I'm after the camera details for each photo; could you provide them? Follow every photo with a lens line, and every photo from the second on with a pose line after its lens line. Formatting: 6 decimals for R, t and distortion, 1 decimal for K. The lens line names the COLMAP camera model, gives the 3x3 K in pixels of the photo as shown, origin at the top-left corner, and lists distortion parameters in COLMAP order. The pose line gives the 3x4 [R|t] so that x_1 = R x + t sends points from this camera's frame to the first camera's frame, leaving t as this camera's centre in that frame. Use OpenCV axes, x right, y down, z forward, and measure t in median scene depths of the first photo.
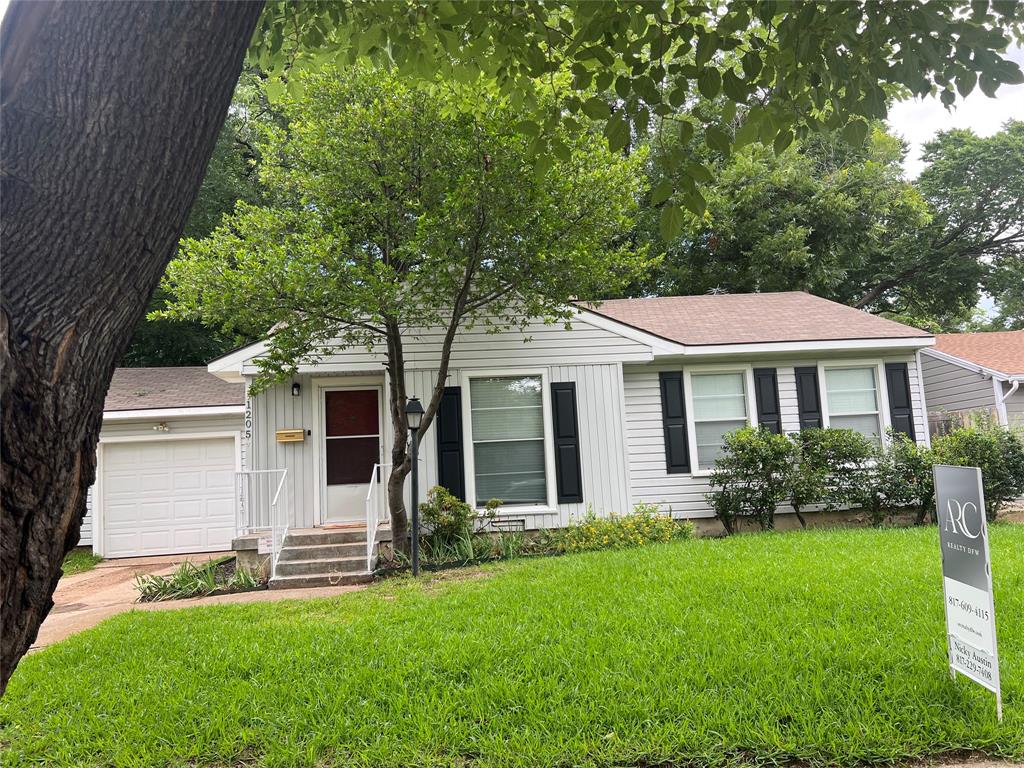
lens RADIAL K [[771.9, 0, 511.1], [0, 771.9, 381.3], [0, 0, 1]] dist [0.058614, -0.073749]
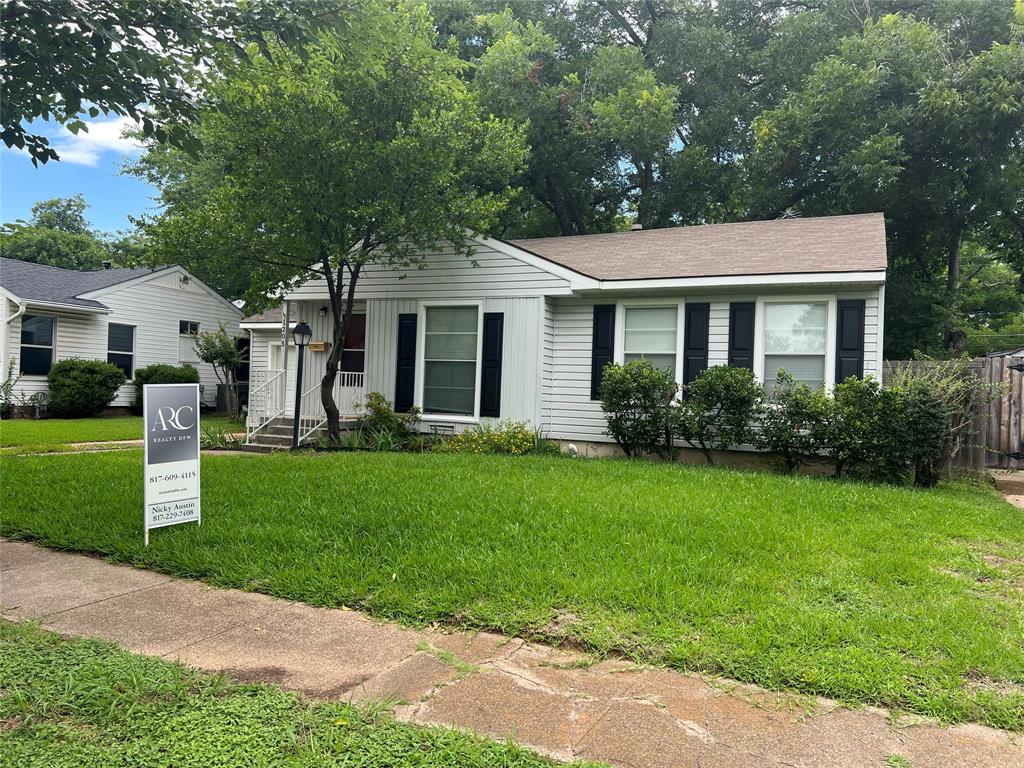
lens RADIAL K [[771.9, 0, 506.2], [0, 771.9, 391.6], [0, 0, 1]] dist [0.058614, -0.073749]
pose [[0.855200, 0.079073, -0.512231, 0.649877], [-0.016353, 0.991918, 0.125820, -0.025682], [0.518040, -0.099224, 0.849581, 0.023922]]
